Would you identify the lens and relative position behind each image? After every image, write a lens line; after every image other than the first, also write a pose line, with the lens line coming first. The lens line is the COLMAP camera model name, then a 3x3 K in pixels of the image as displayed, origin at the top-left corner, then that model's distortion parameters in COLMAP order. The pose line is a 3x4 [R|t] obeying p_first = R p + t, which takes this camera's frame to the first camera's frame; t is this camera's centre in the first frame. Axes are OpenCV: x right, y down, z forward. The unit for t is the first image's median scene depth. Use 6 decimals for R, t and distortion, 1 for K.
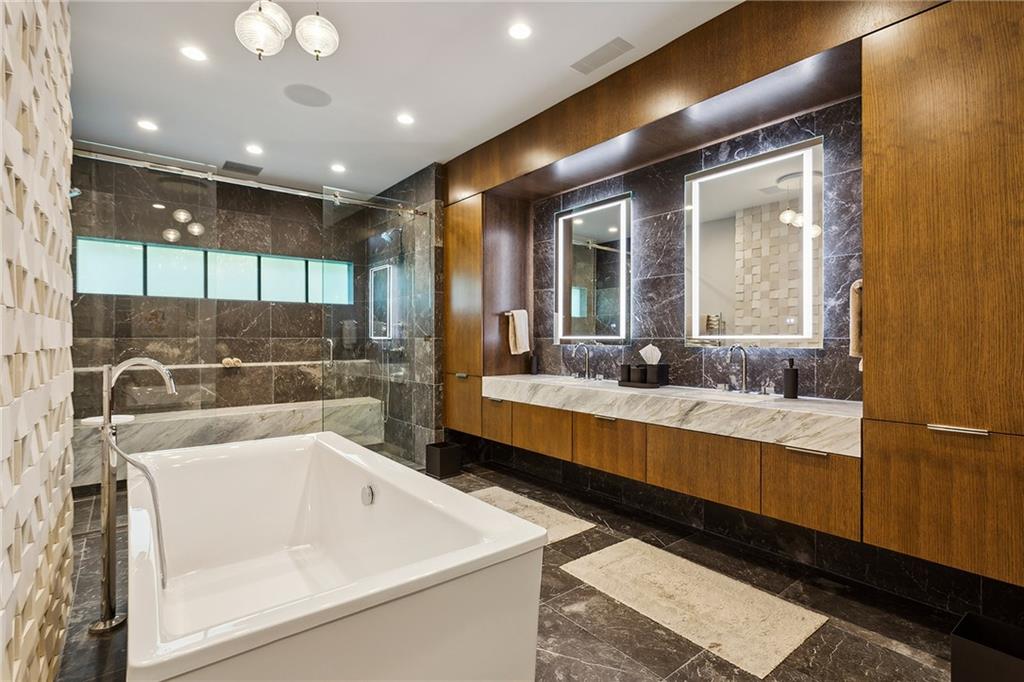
lens RADIAL K [[487.9, 0, 512.0], [0, 487.9, 341.0], [0, 0, 1]] dist [-0.001064, -0.000021]
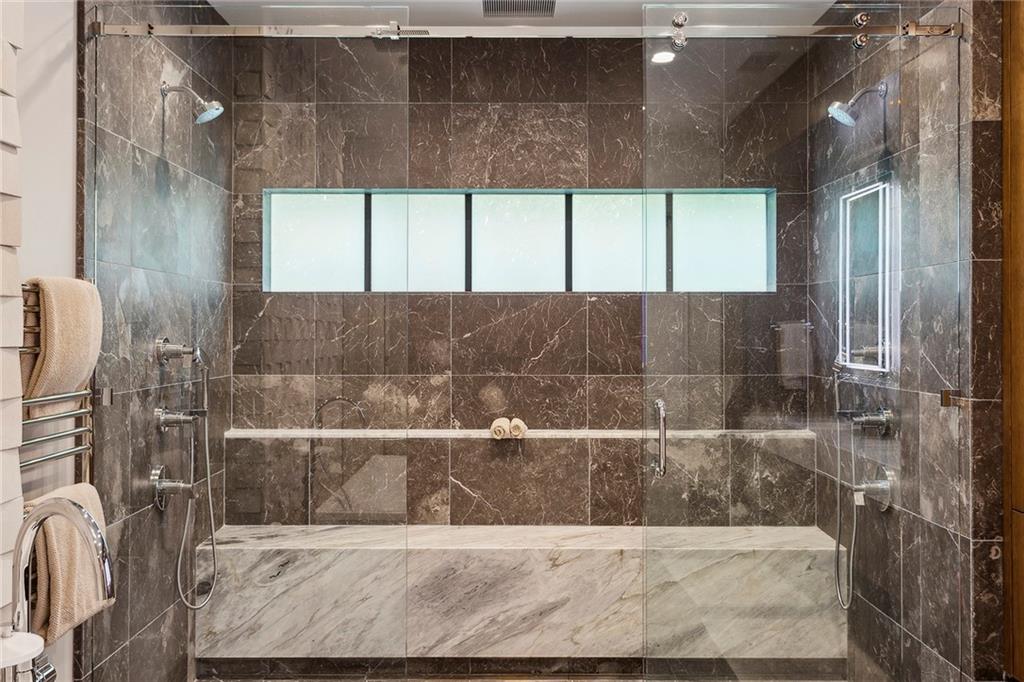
lens RADIAL K [[988.2, 0, 510.2], [0, 988.2, 322.5], [0, 0, 1]] dist [0.009341, -0.002319]
pose [[0.780426, -0.003188, -0.625239, 0.016092], [-0.005057, 0.999922, -0.011410, -0.047945], [0.625227, 0.012066, 0.780350, 0.276654]]
